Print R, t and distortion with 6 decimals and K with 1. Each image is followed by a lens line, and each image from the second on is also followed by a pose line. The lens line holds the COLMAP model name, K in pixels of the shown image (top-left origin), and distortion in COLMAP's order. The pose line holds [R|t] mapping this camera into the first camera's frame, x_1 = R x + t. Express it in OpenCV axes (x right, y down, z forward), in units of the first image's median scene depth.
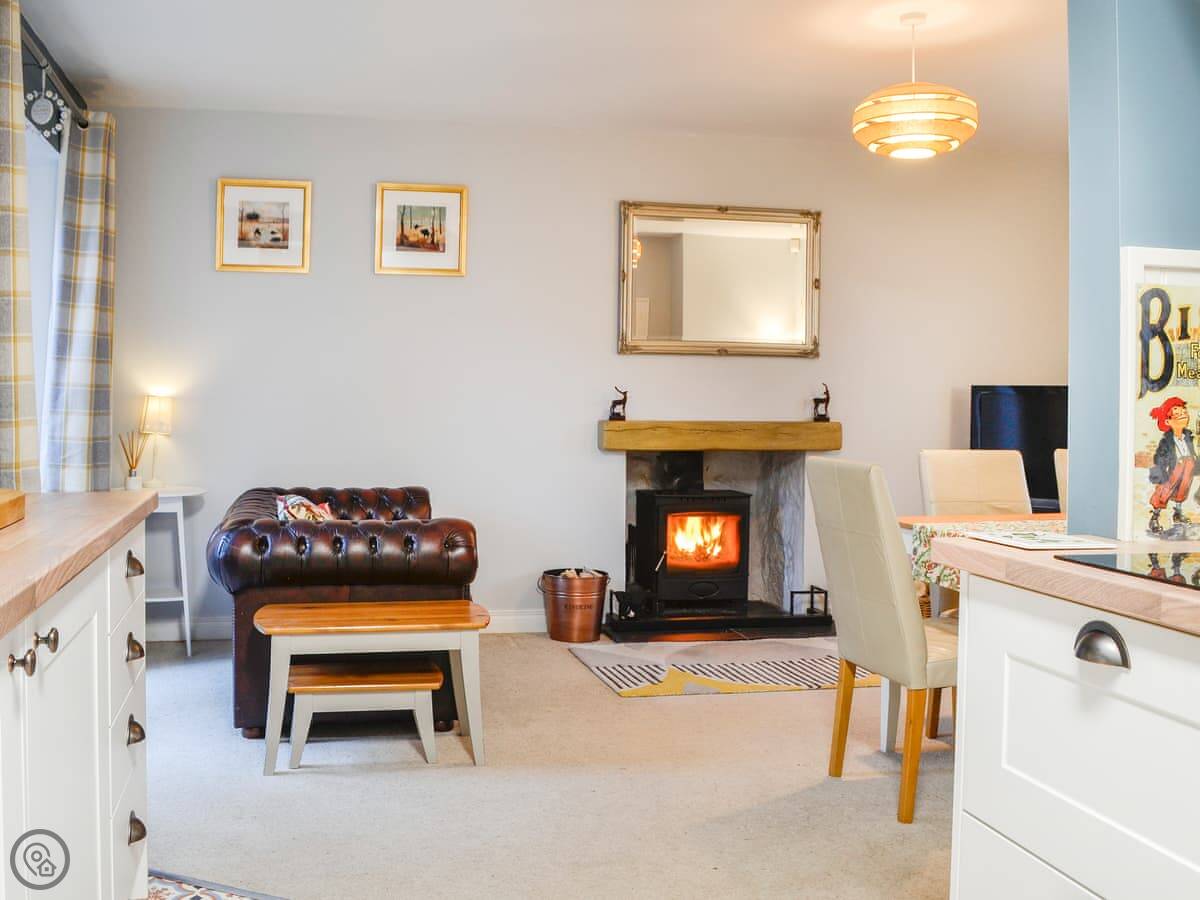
lens RADIAL K [[1199.6, 0, 566.1], [0, 1199.6, 393.4], [0, 0, 1]] dist [-0.009491, 0.010446]
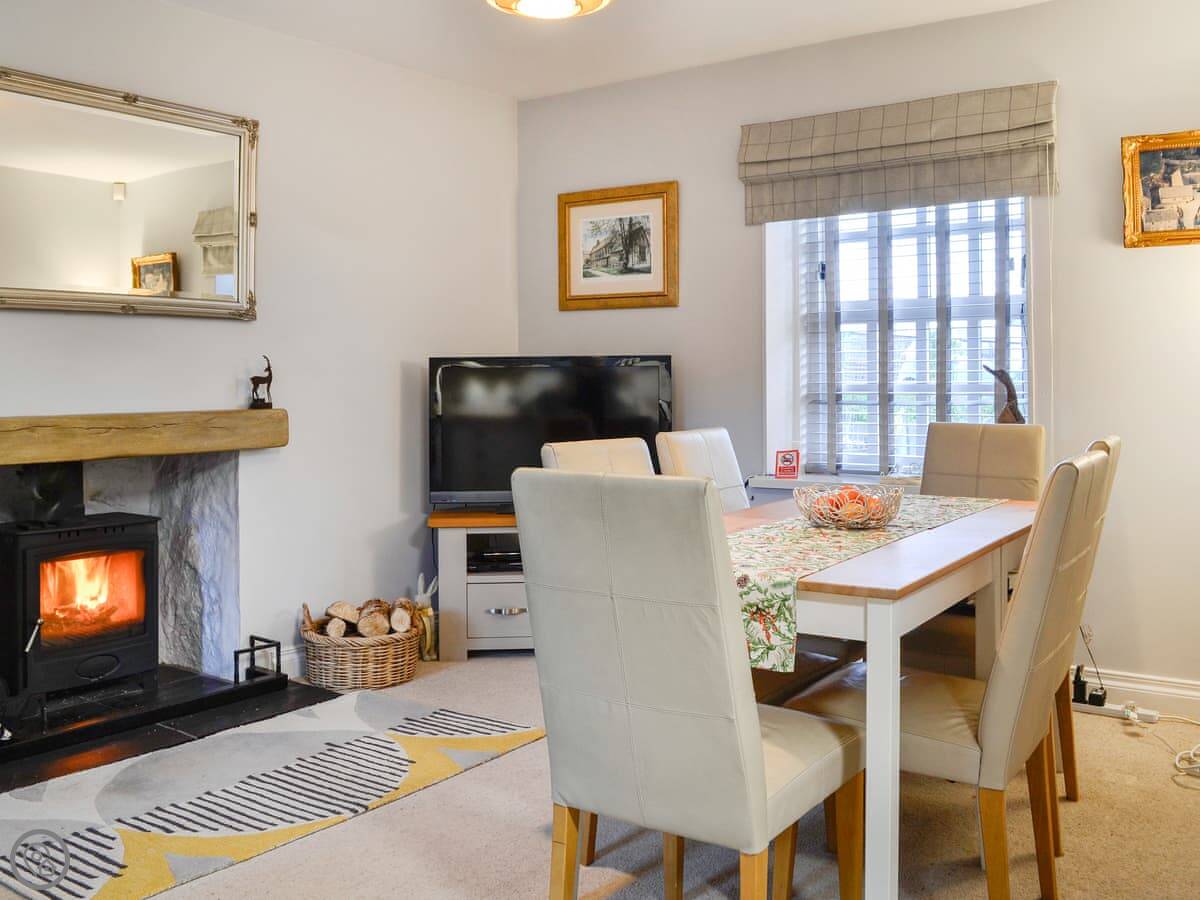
lens RADIAL K [[1113.3, 0, 577.8], [0, 1113.3, 344.6], [0, 0, 1]] dist [-0.074481, 0.008629]
pose [[0.766463, -0.000004, 0.642288, -0.075894], [0.020370, 0.999497, -0.024301, 0.005193], [-0.641965, 0.031709, 0.766078, 0.390104]]
